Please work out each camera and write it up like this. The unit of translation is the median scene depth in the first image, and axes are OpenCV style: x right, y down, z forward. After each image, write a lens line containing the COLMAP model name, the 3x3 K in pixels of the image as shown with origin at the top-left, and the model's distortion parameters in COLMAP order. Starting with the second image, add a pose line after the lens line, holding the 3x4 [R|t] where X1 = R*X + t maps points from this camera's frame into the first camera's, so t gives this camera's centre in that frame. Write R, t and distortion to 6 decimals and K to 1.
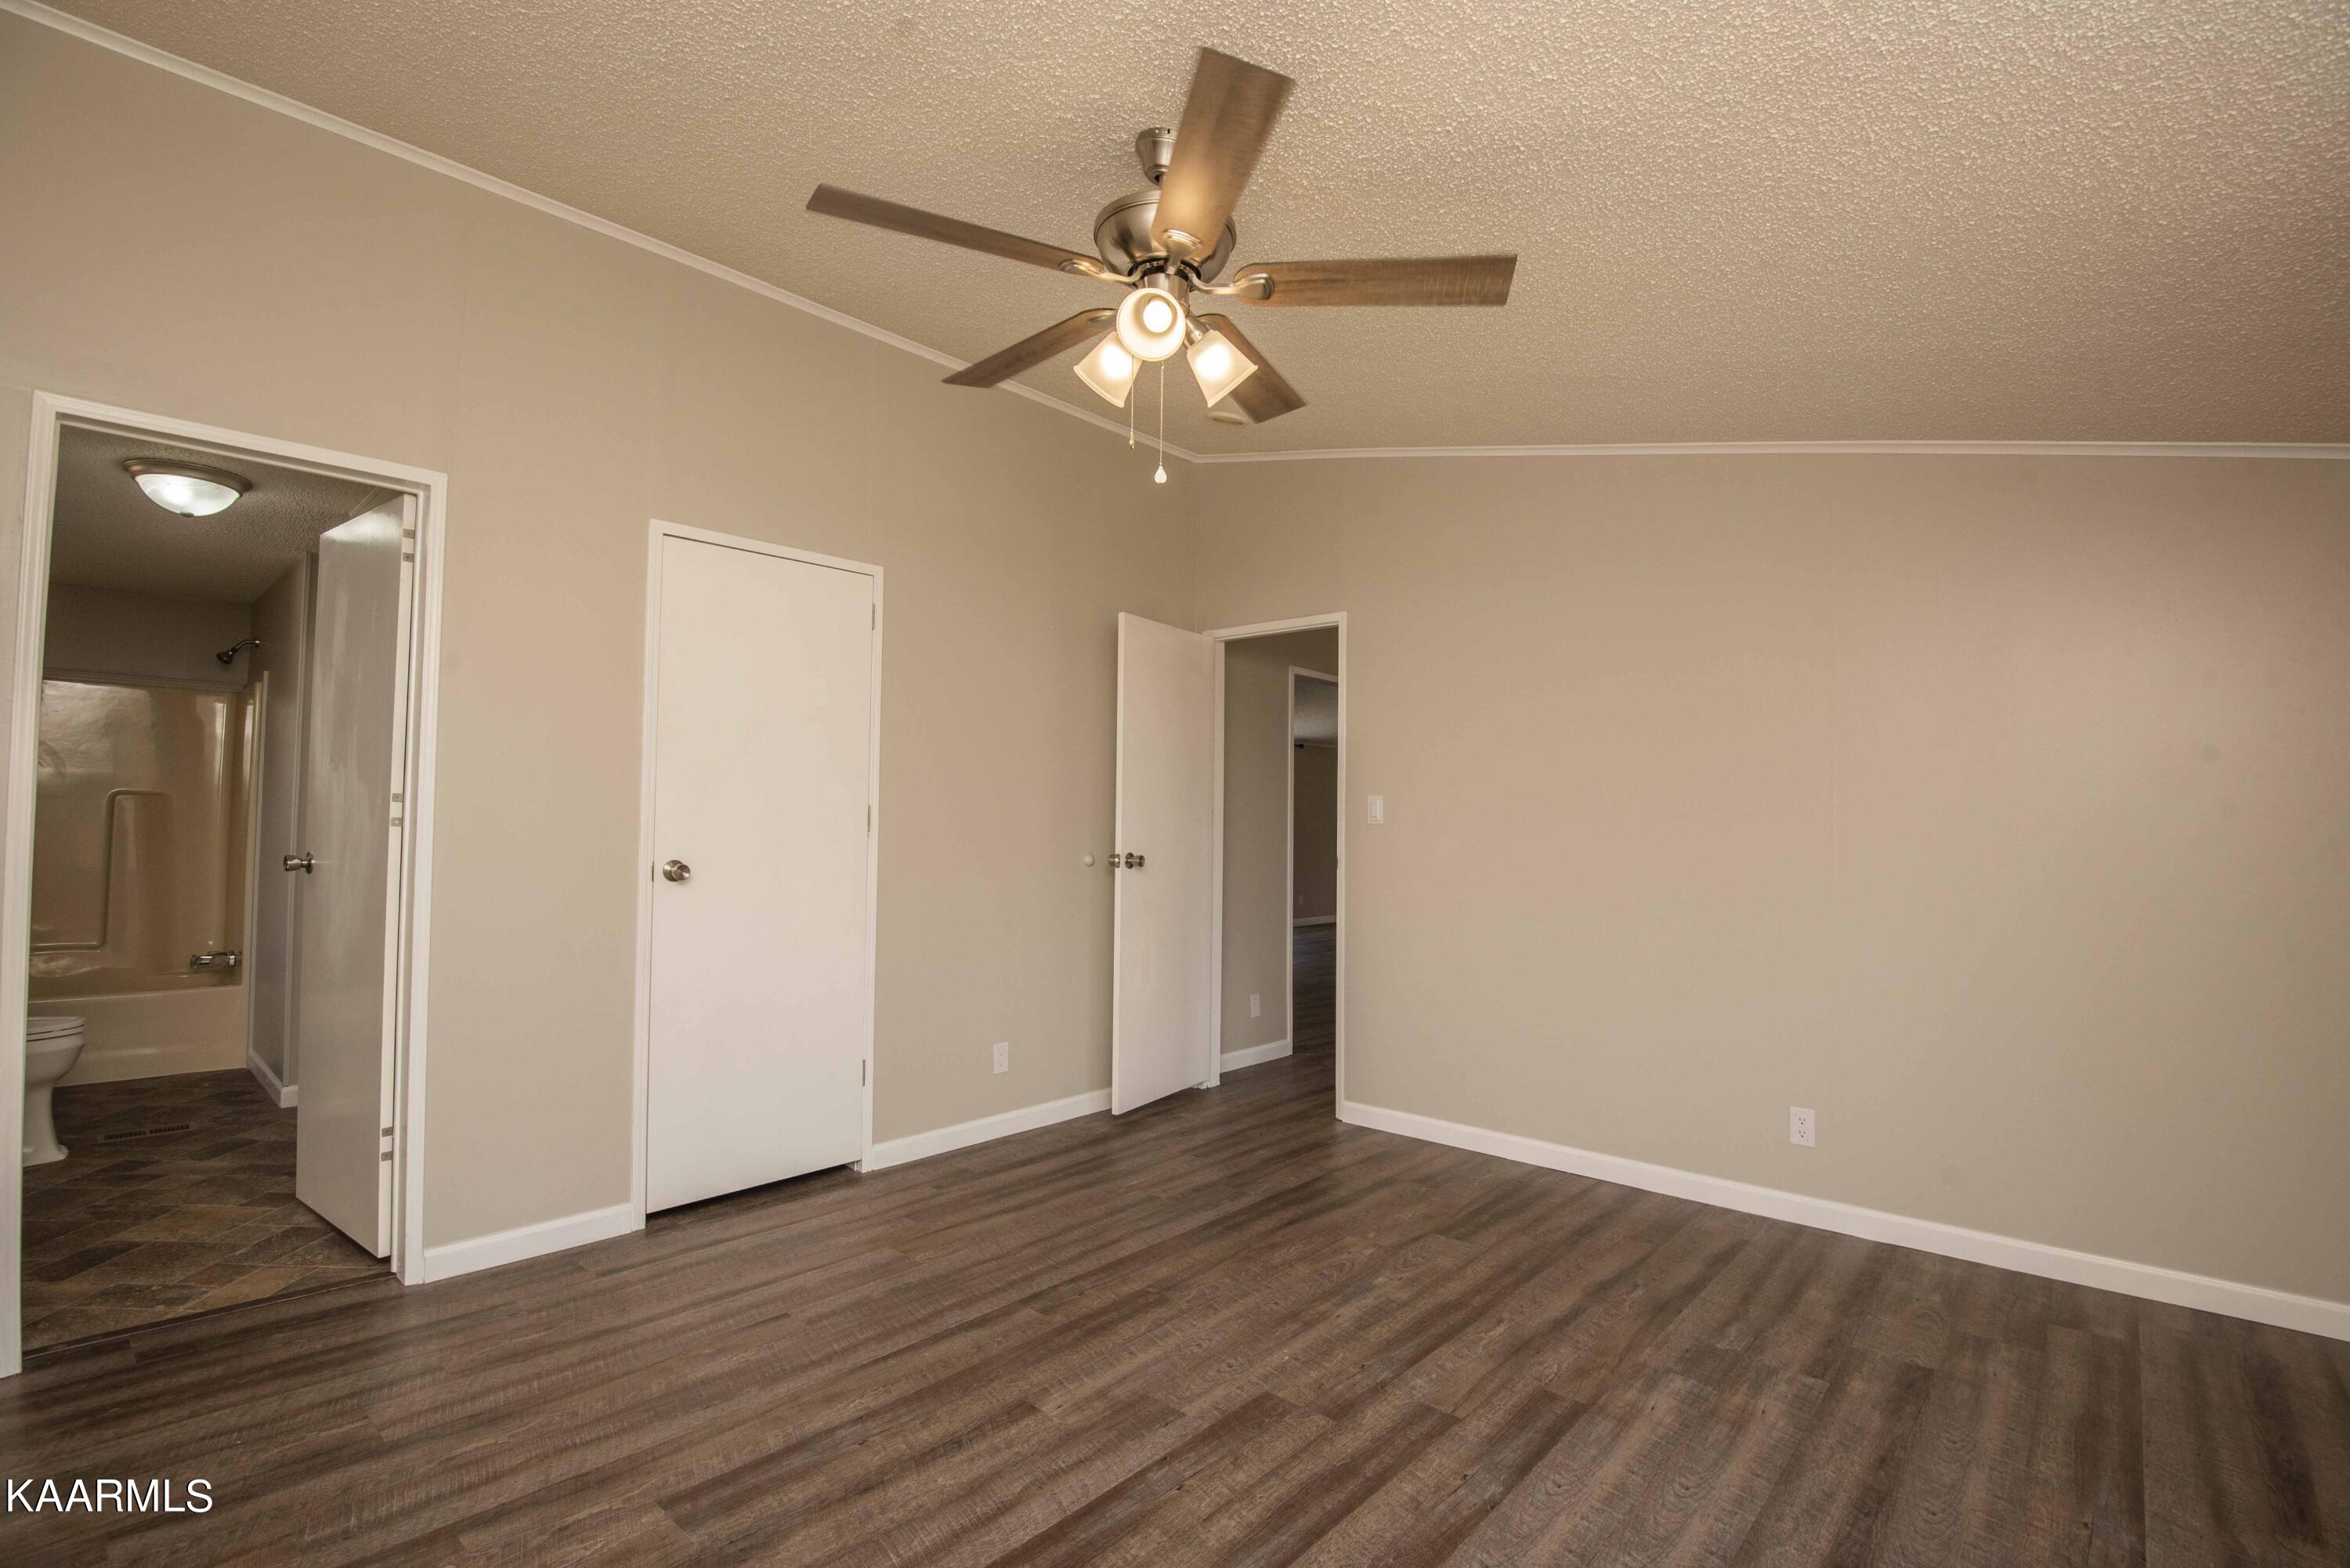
lens RADIAL K [[1073.8, 0, 1197.2], [0, 1073.8, 776.1], [0, 0, 1]] dist [-0.026309, -0.006614]
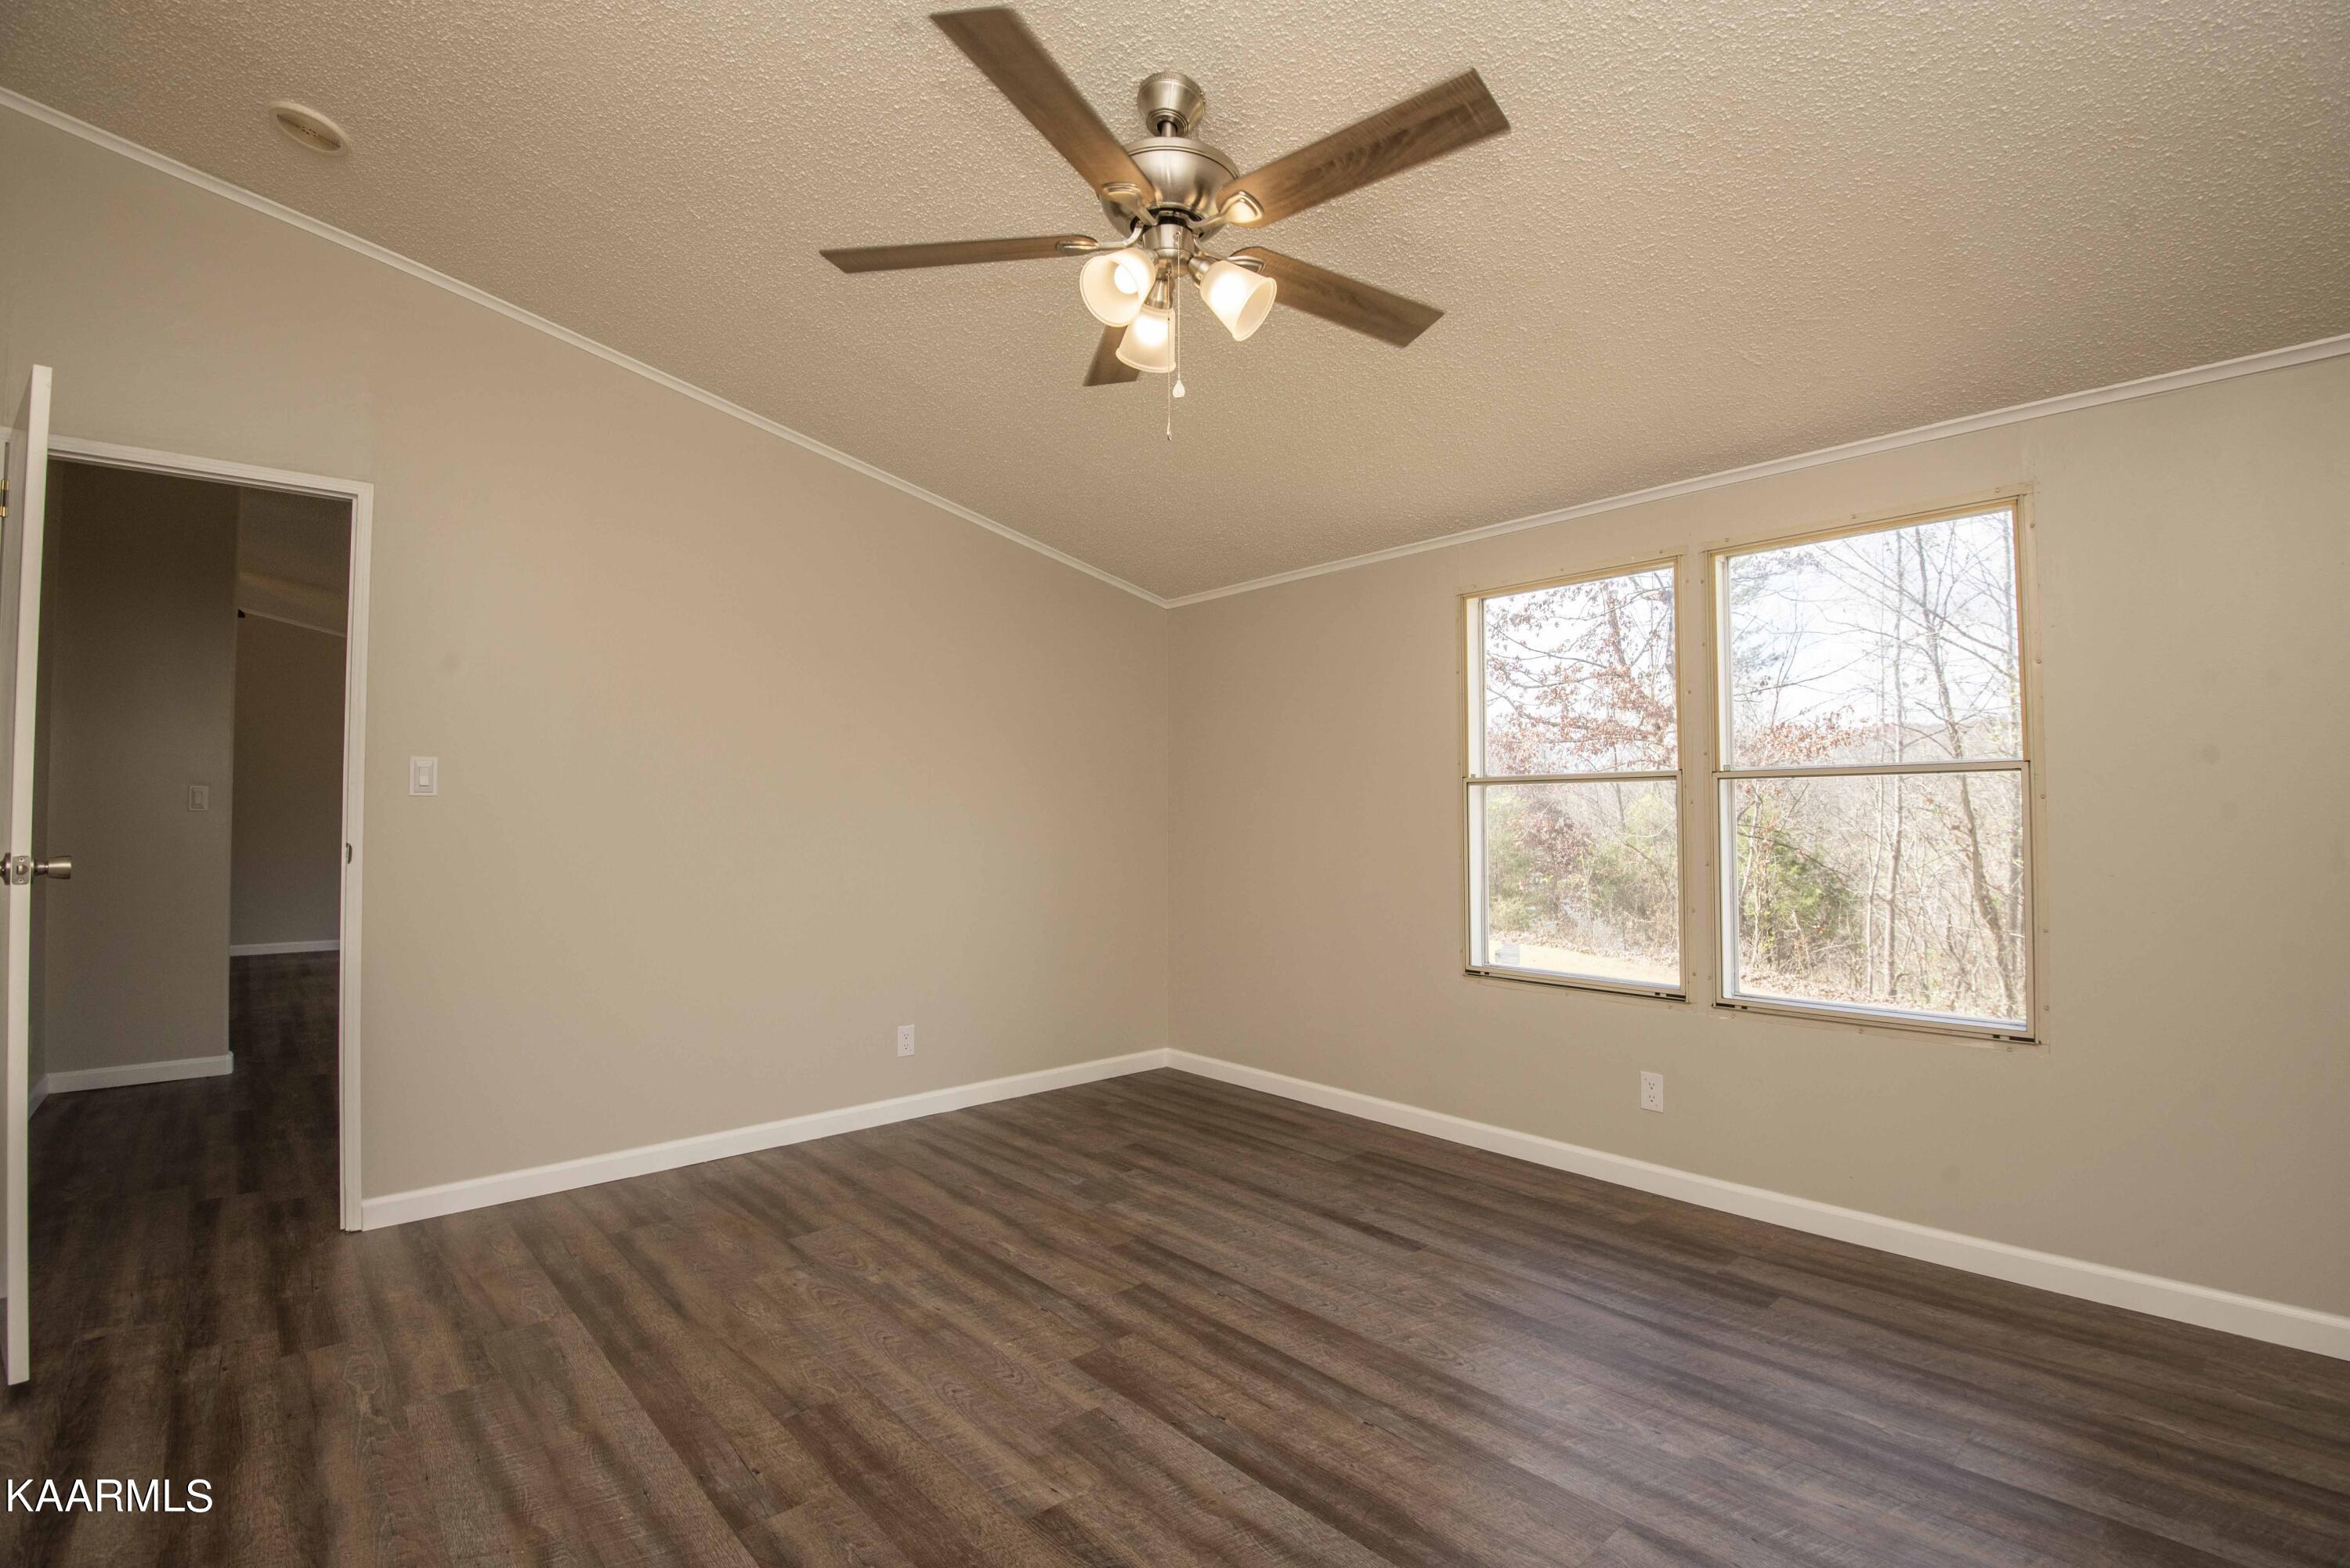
lens RADIAL K [[1073.8, 0, 1169.8], [0, 1073.8, 794.3], [0, 0, 1]] dist [-0.026309, -0.006614]
pose [[0.119535, 0.001234, 0.992829, -0.920649], [-0.036536, 0.999327, 0.003157, 0.039624], [-0.992158, -0.036651, 0.119499, 0.807776]]
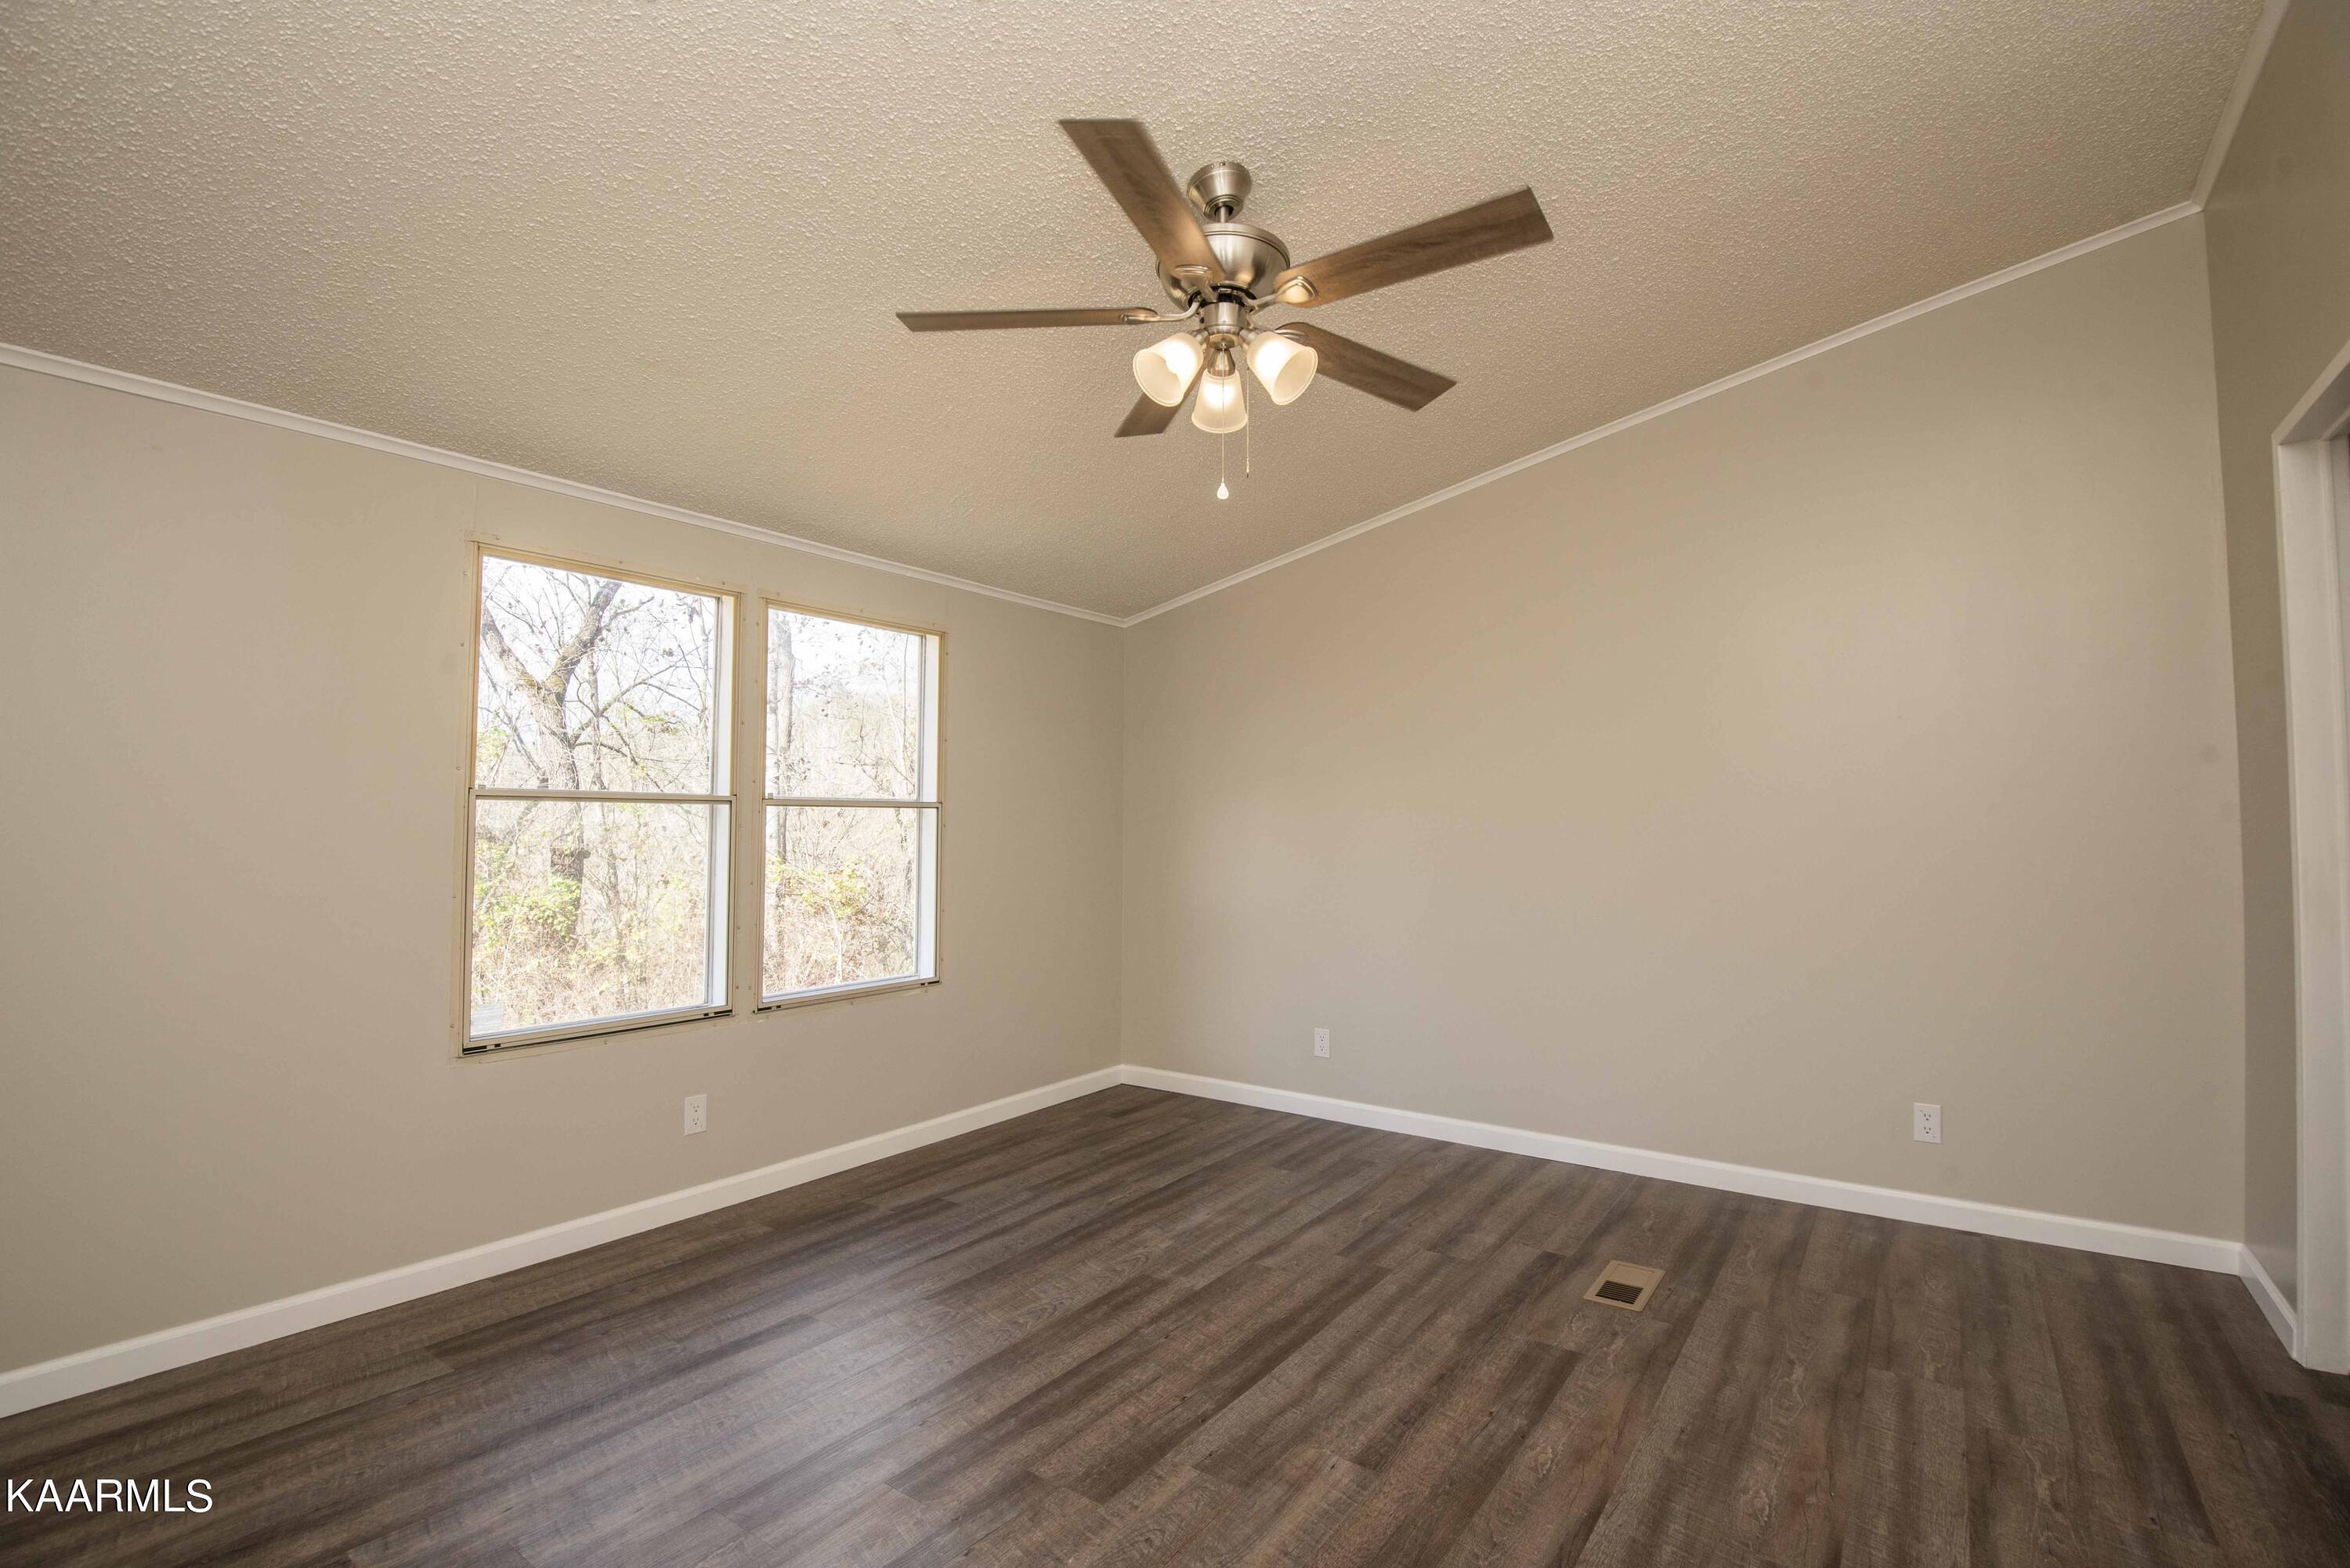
lens RADIAL K [[1073.8, 0, 1208.2], [0, 1073.8, 793.5], [0, 0, 1]] dist [-0.026309, -0.006614]
pose [[-0.991988, -0.023040, -0.124210, 0.098678], [-0.013757, 0.997082, -0.075082, 0.088340], [0.125577, -0.072772, -0.989411, 1.870370]]
